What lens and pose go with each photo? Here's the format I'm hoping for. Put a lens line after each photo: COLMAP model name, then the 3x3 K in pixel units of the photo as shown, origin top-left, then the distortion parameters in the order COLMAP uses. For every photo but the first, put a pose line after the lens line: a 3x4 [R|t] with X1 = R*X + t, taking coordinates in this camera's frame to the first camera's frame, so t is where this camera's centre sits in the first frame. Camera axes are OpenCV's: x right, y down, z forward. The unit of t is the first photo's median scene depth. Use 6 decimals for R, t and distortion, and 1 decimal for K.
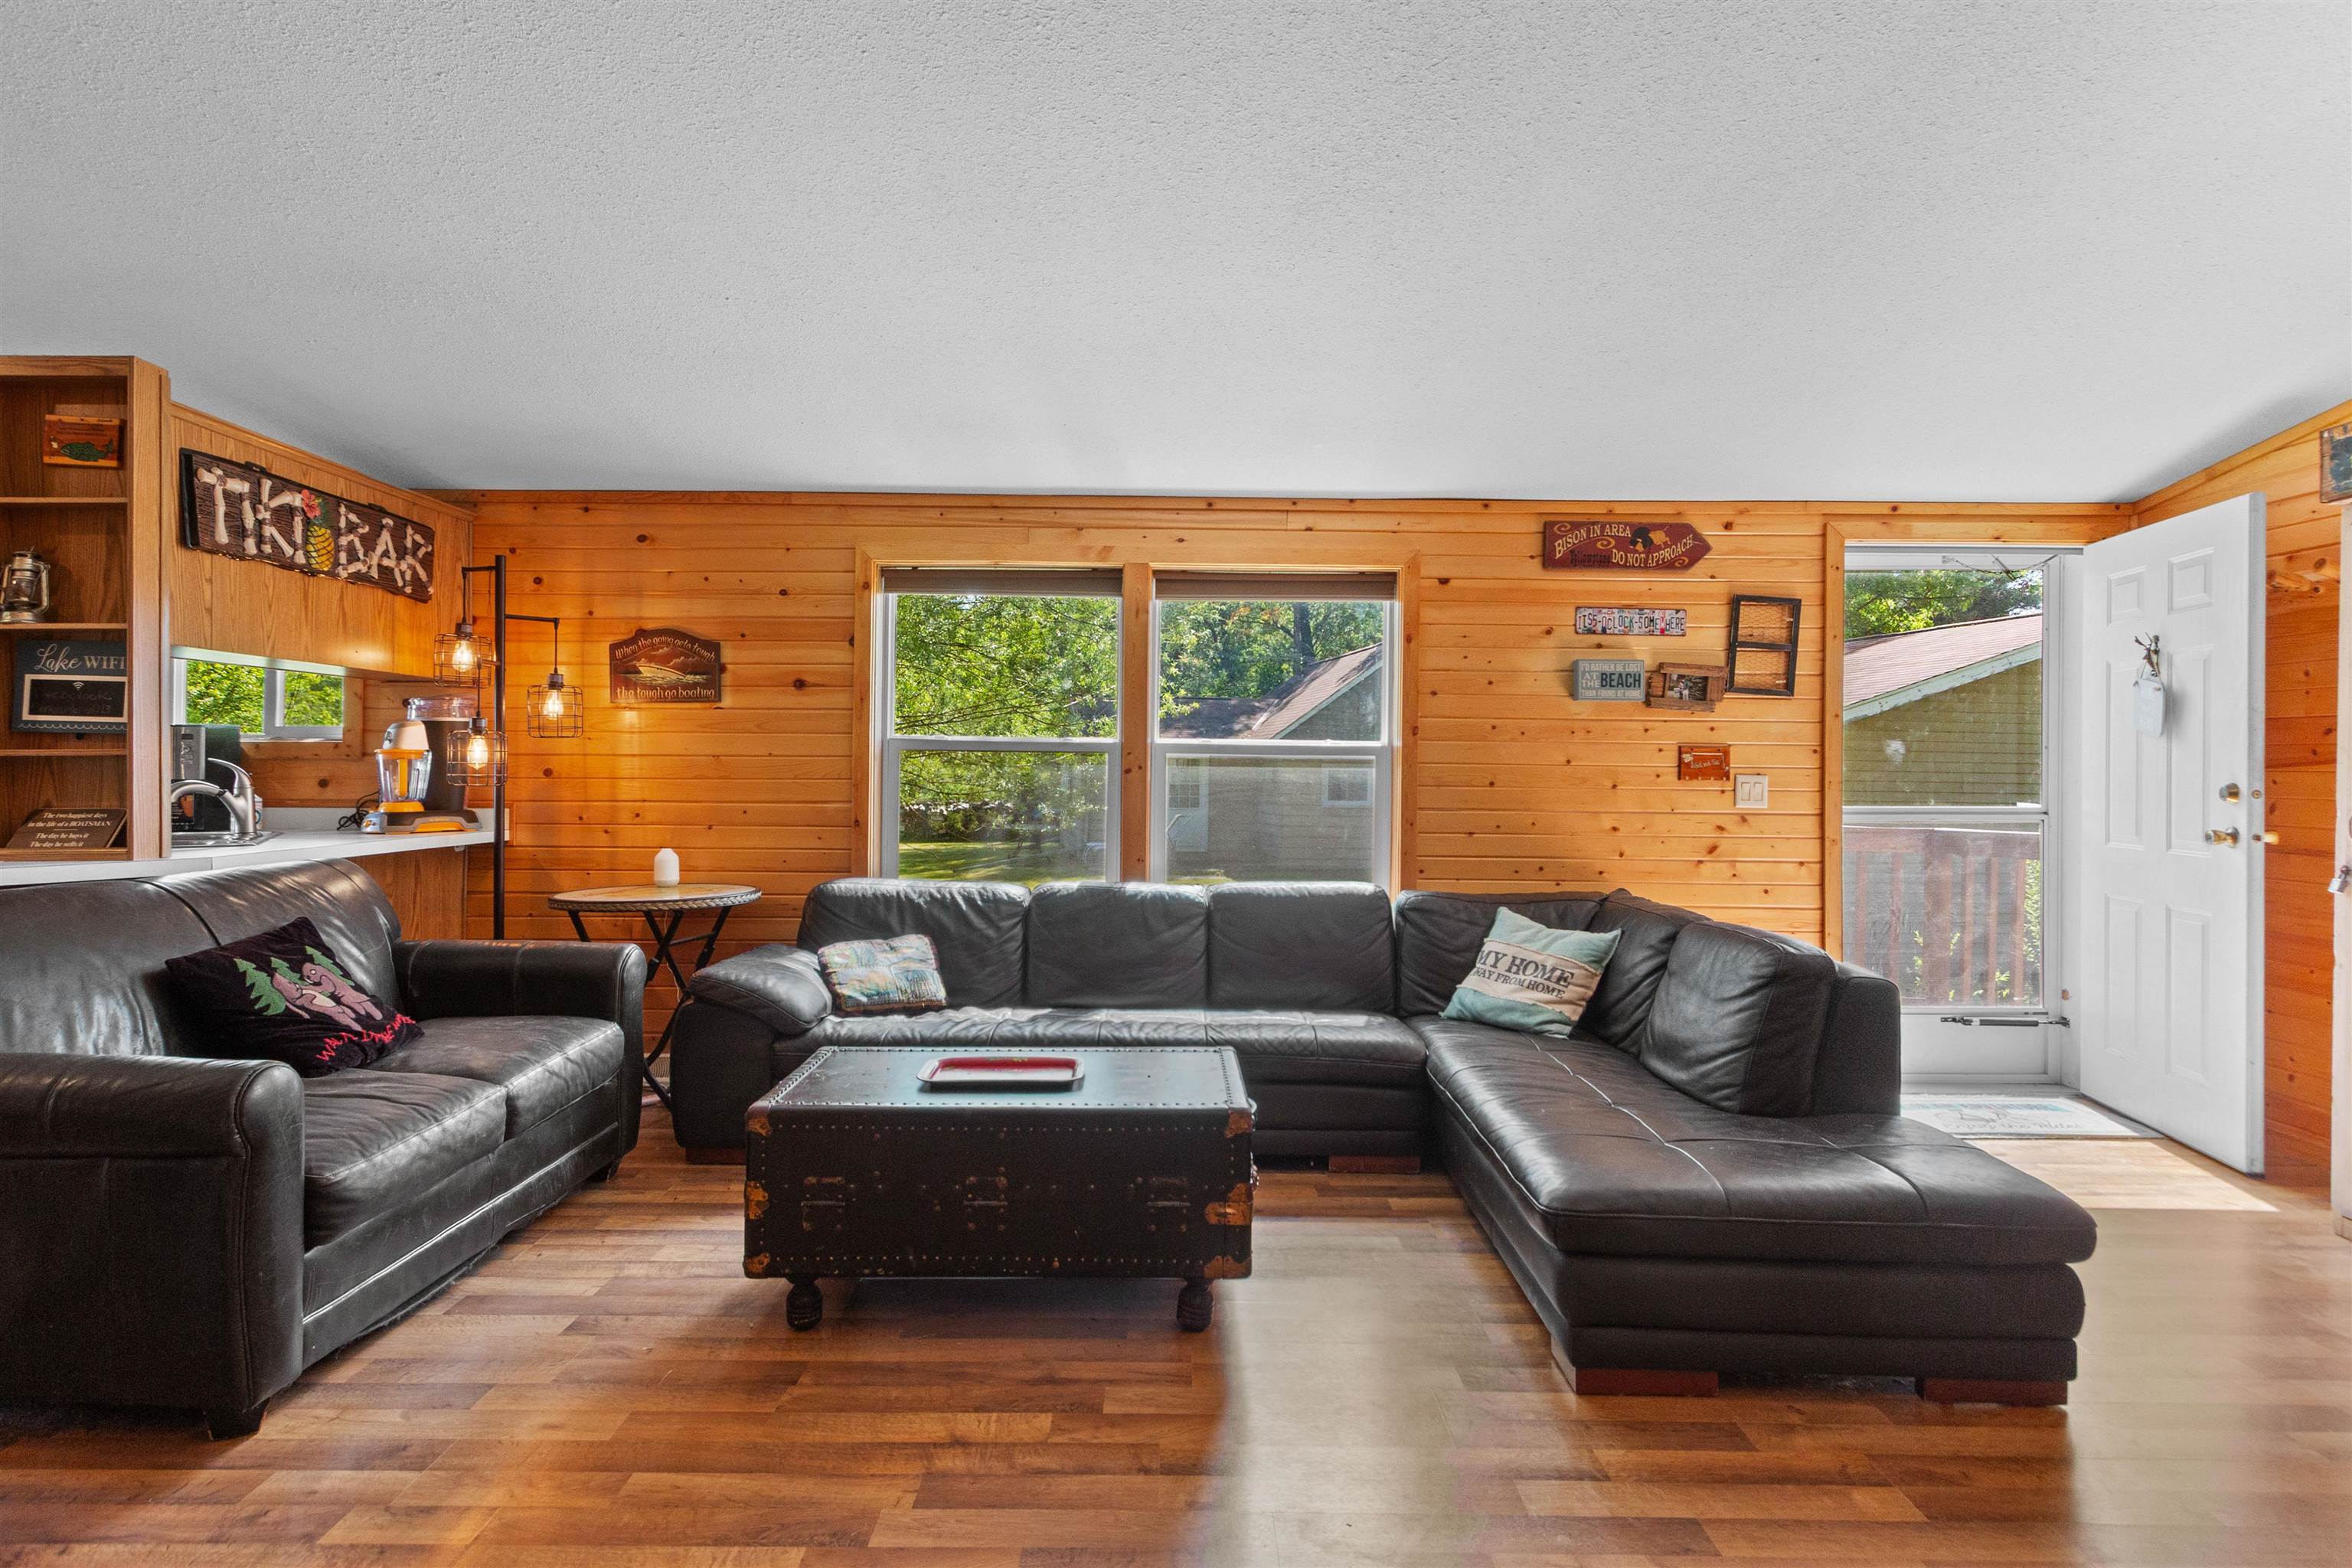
lens RADIAL K [[1253.9, 0, 1178.7], [0, 1253.9, 762.6], [0, 0, 1]] dist [0.007213, 0.000141]
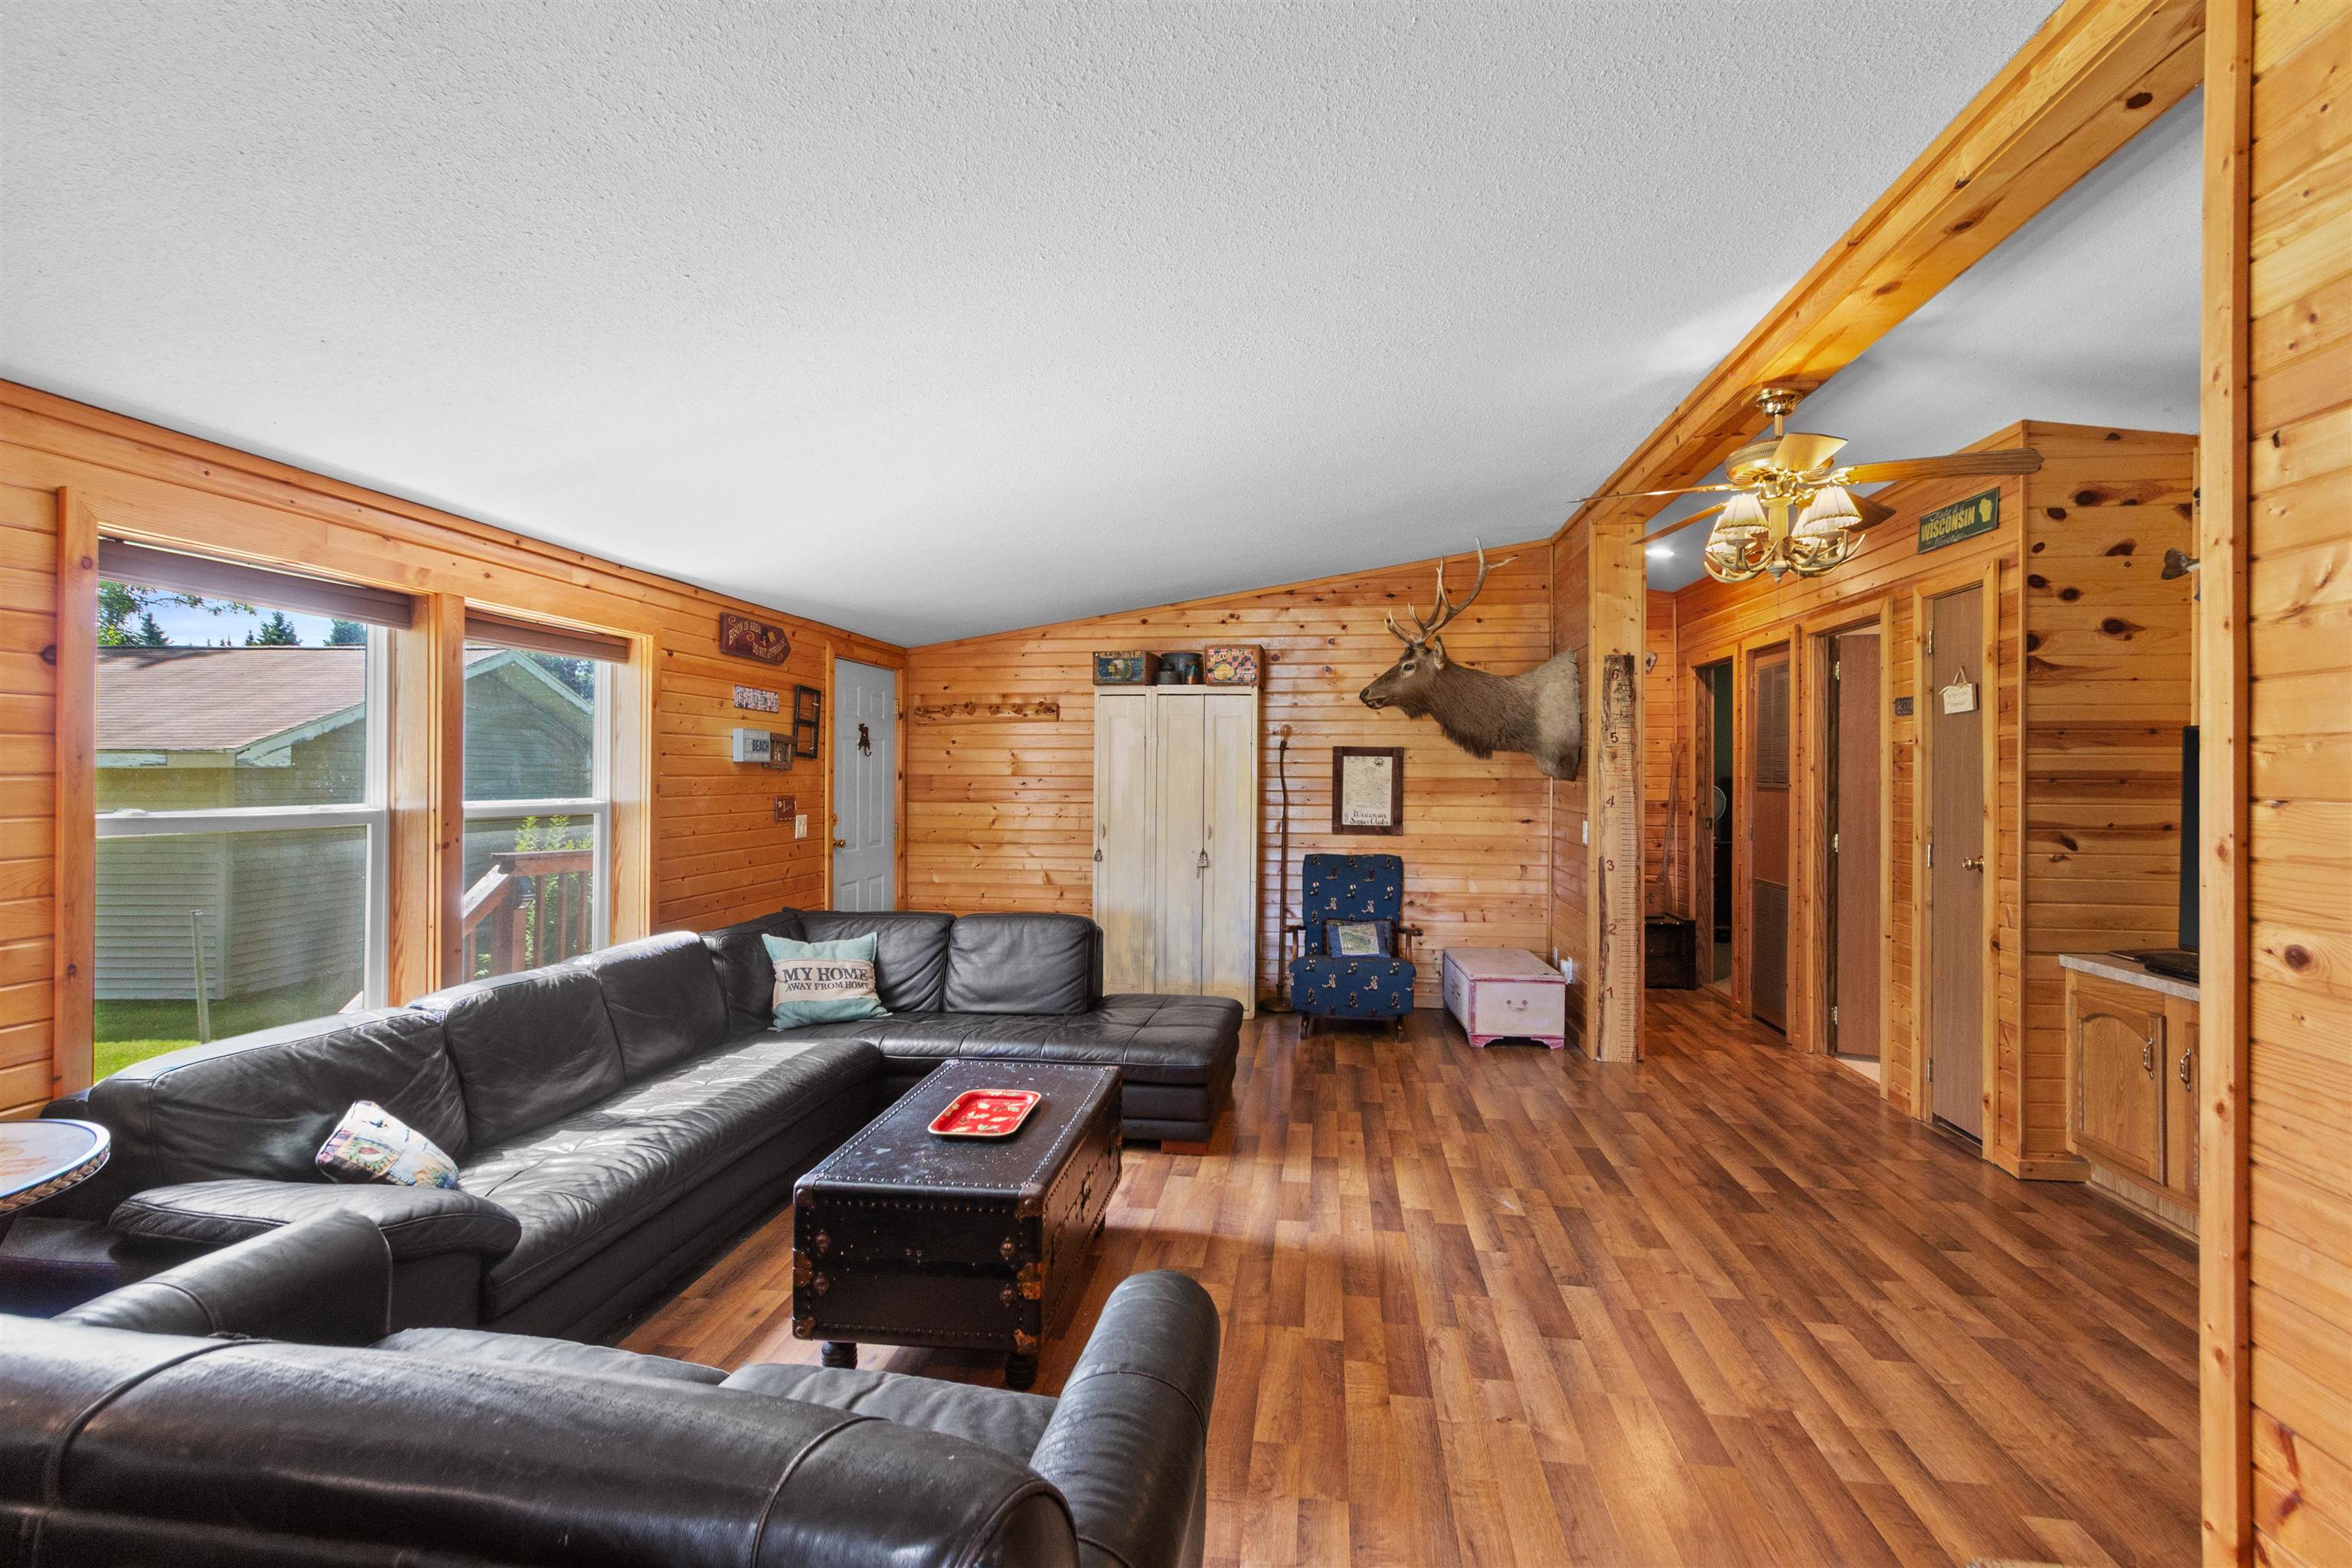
lens RADIAL K [[1091.3, 0, 1179.1], [0, 1091.3, 779.5], [0, 0, 1]] dist [0.004224, 0.000057]
pose [[0.134901, -0.013282, 0.990770, -0.727506], [-0.005270, 0.999886, 0.014122, -0.052058], [-0.990845, -0.007126, 0.134815, 0.448131]]
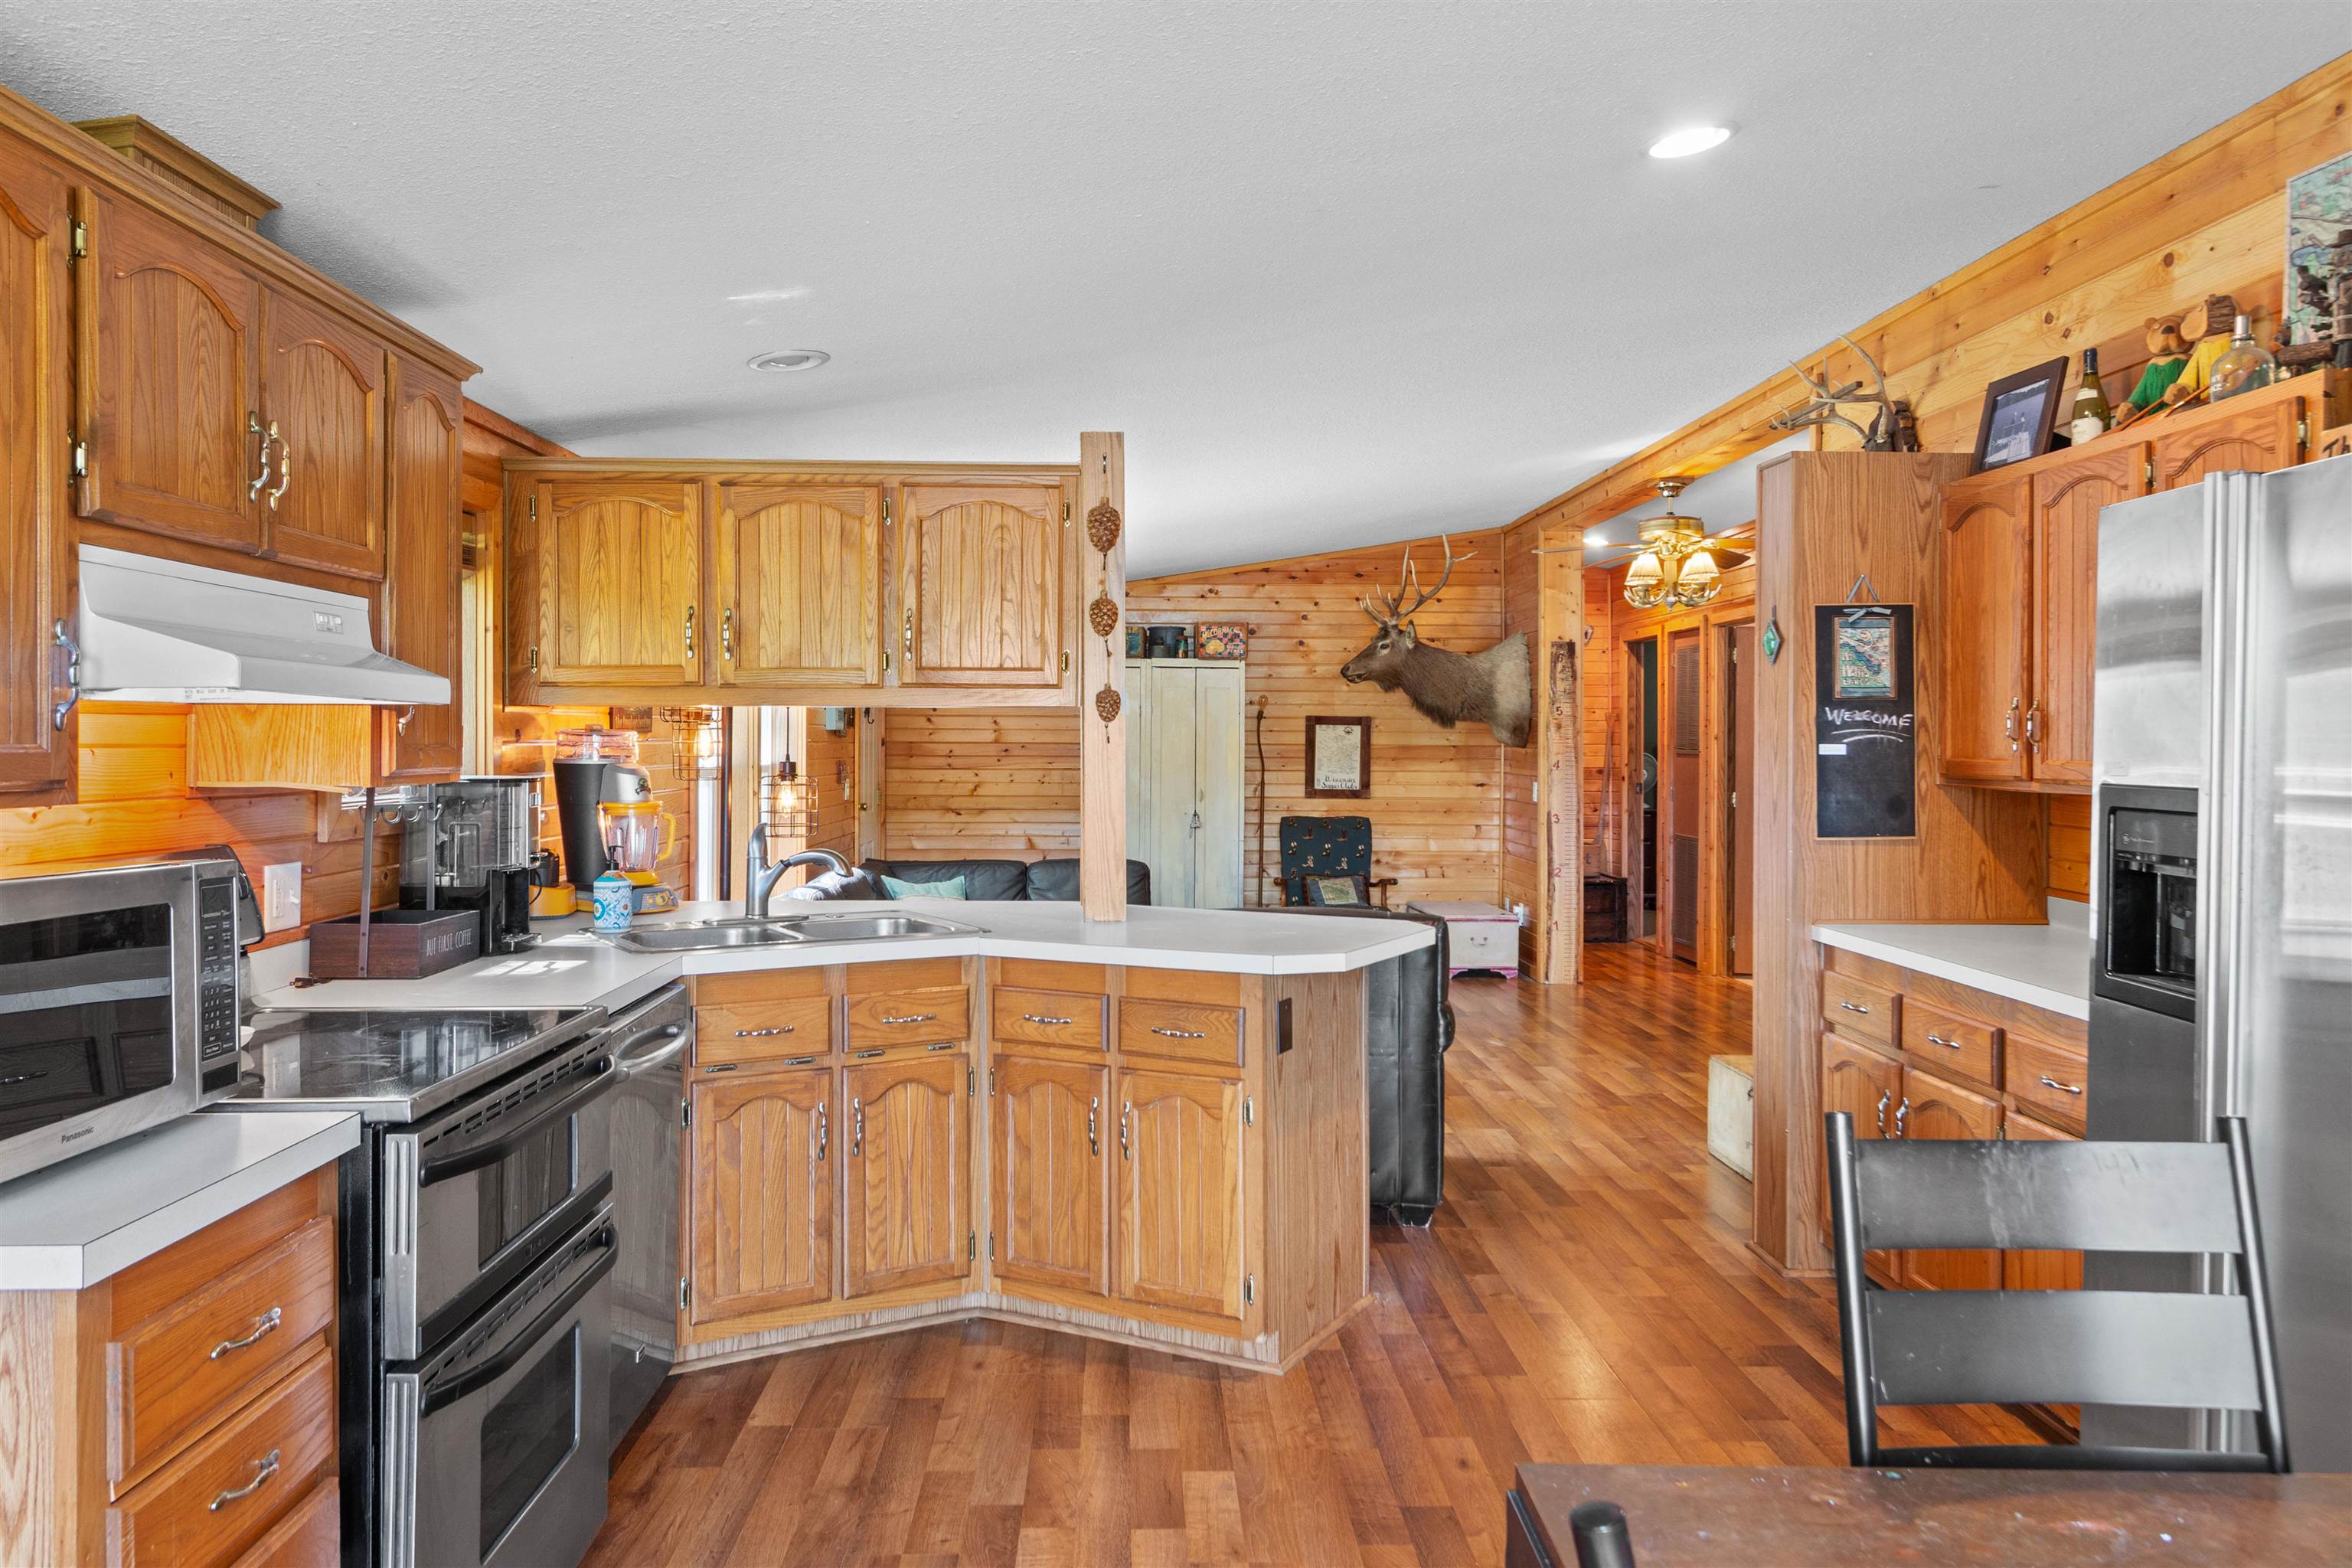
lens RADIAL K [[1650.3, 0, 1173.7], [0, 1650.3, 747.2], [0, 0, 1]] dist [-0.003016, -0.000368]
pose [[-0.027879, -0.011324, 0.999547, -1.640223], [-0.007571, 0.999910, 0.011117, -0.056686], [-0.999583, -0.007258, -0.027962, 0.707196]]
